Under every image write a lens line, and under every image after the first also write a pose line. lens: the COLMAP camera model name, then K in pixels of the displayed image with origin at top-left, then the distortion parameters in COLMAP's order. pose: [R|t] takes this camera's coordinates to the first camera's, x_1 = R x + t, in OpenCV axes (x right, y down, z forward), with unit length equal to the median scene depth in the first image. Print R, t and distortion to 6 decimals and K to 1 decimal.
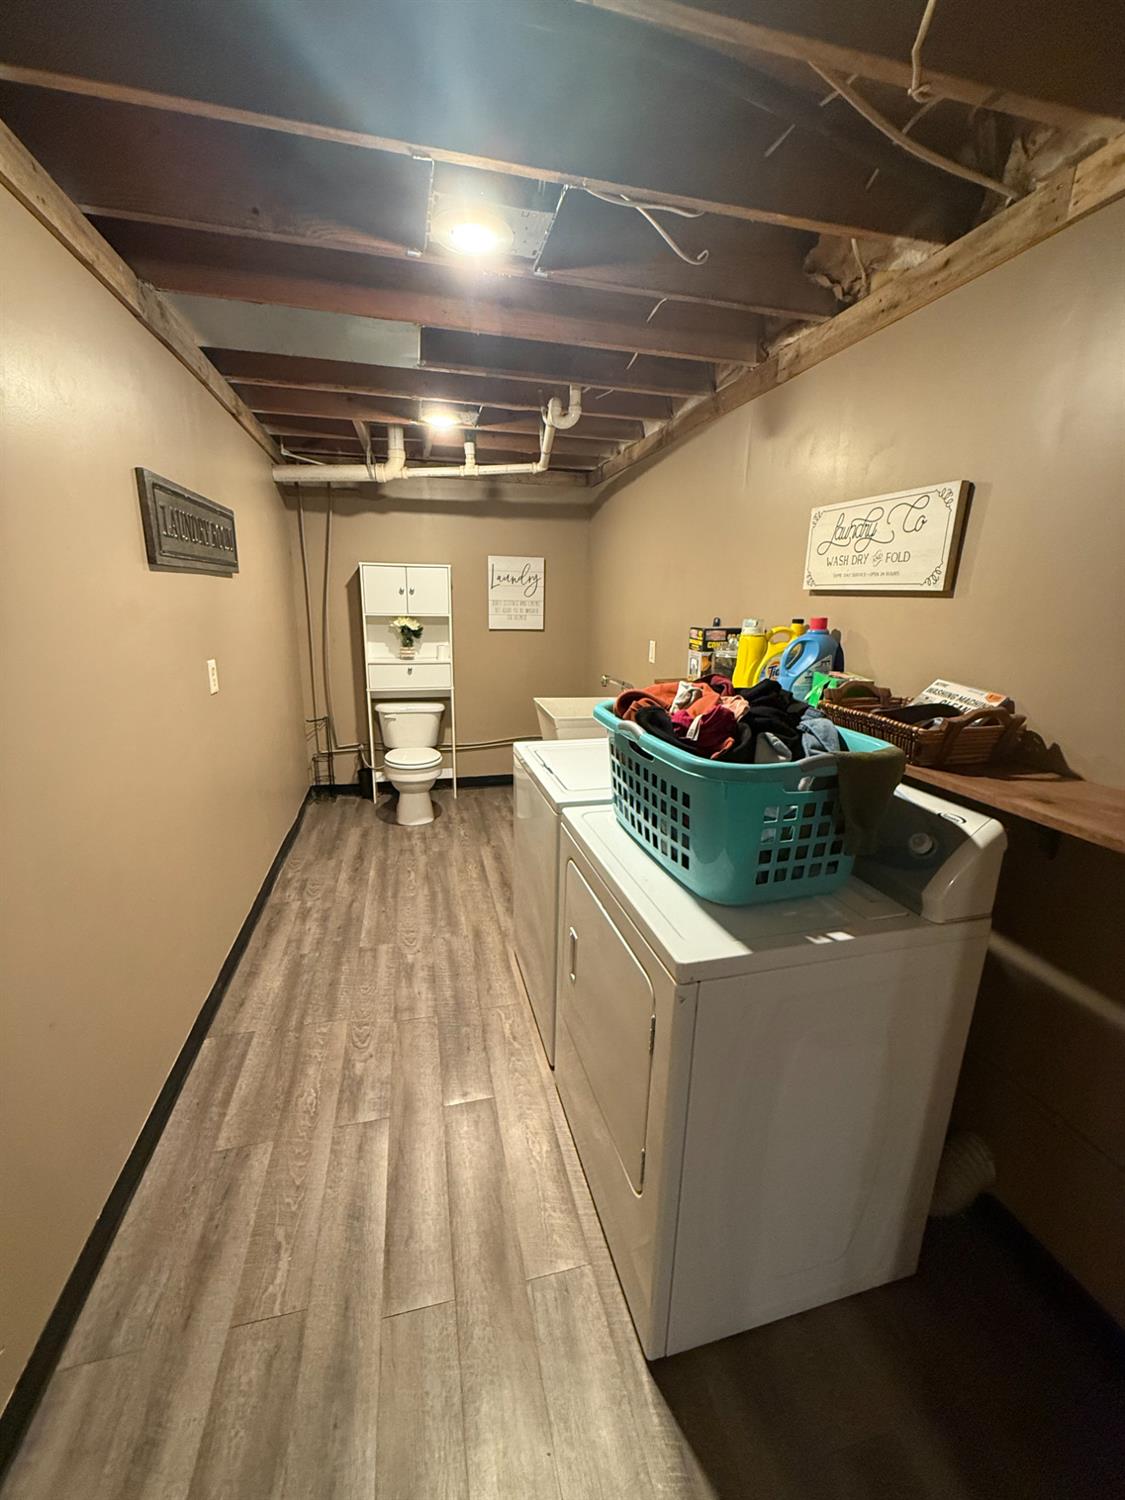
lens RADIAL K [[595.2, 0, 563.3], [0, 595.2, 750.1], [0, 0, 1]] dist [-0.001284, -0.000092]
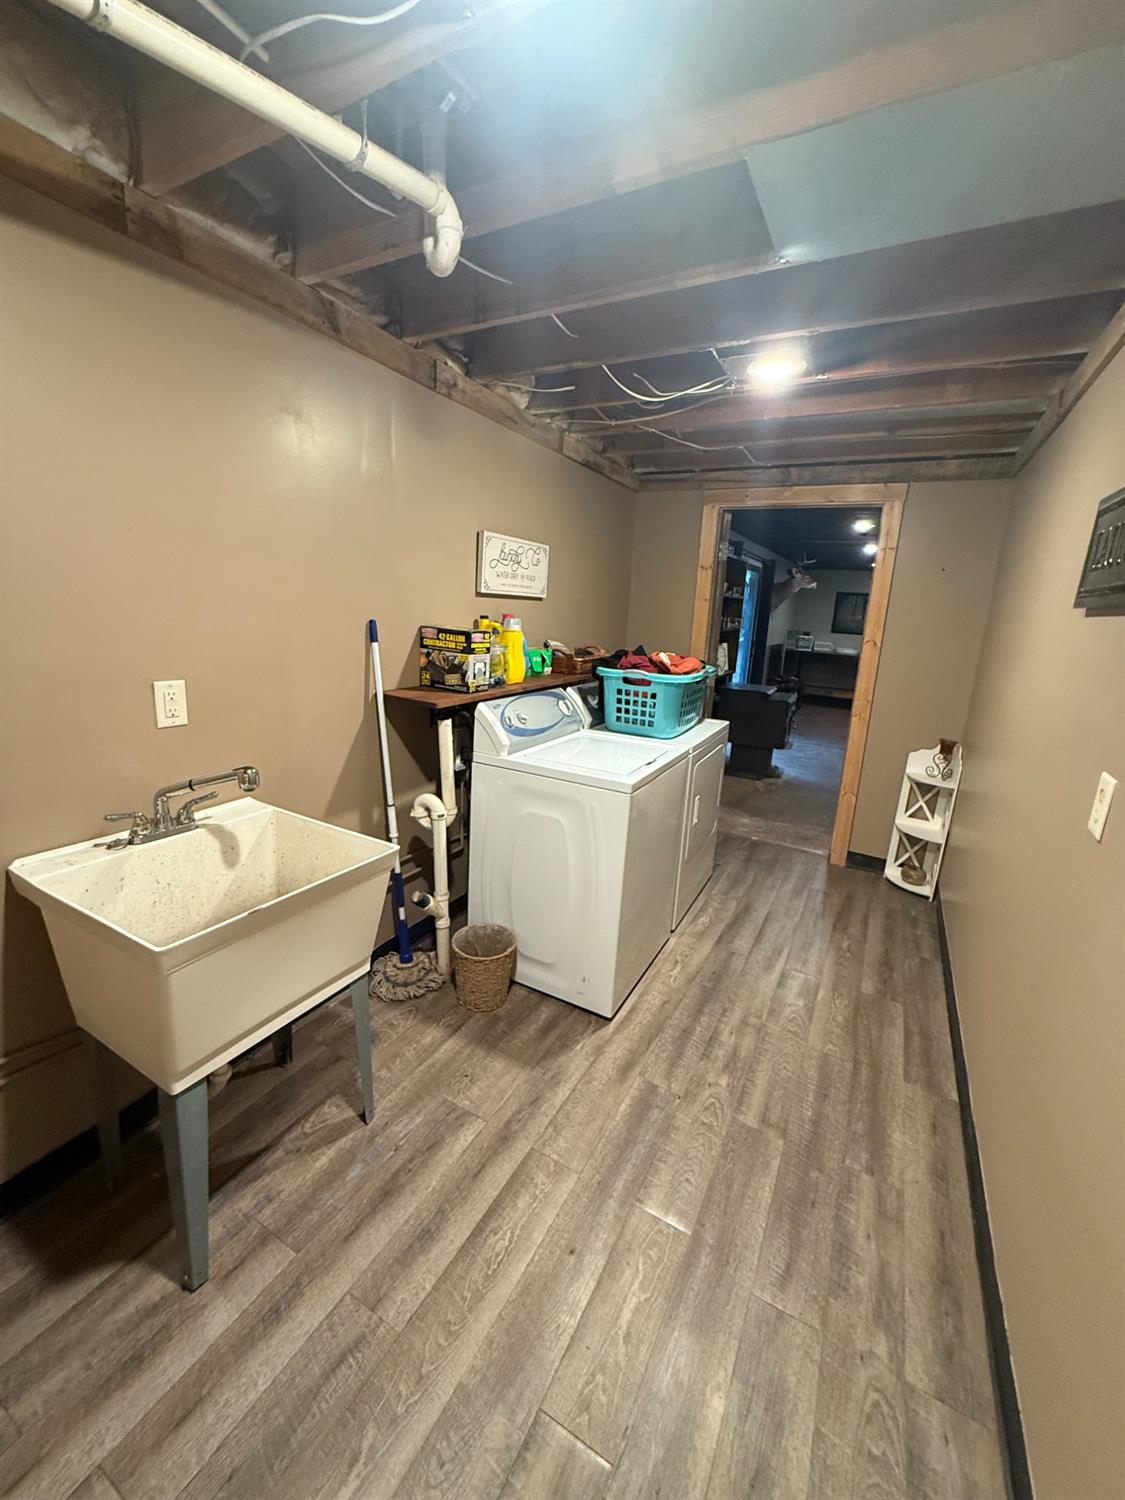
lens RADIAL K [[595.2, 0, 566.6], [0, 595.2, 746.0], [0, 0, 1]] dist [-0.001284, -0.000092]
pose [[-0.731105, -0.215621, 0.647297, -0.563291], [0.104709, 0.902046, 0.418747, -0.431378], [-0.674183, 0.373926, -0.636912, 1.603487]]
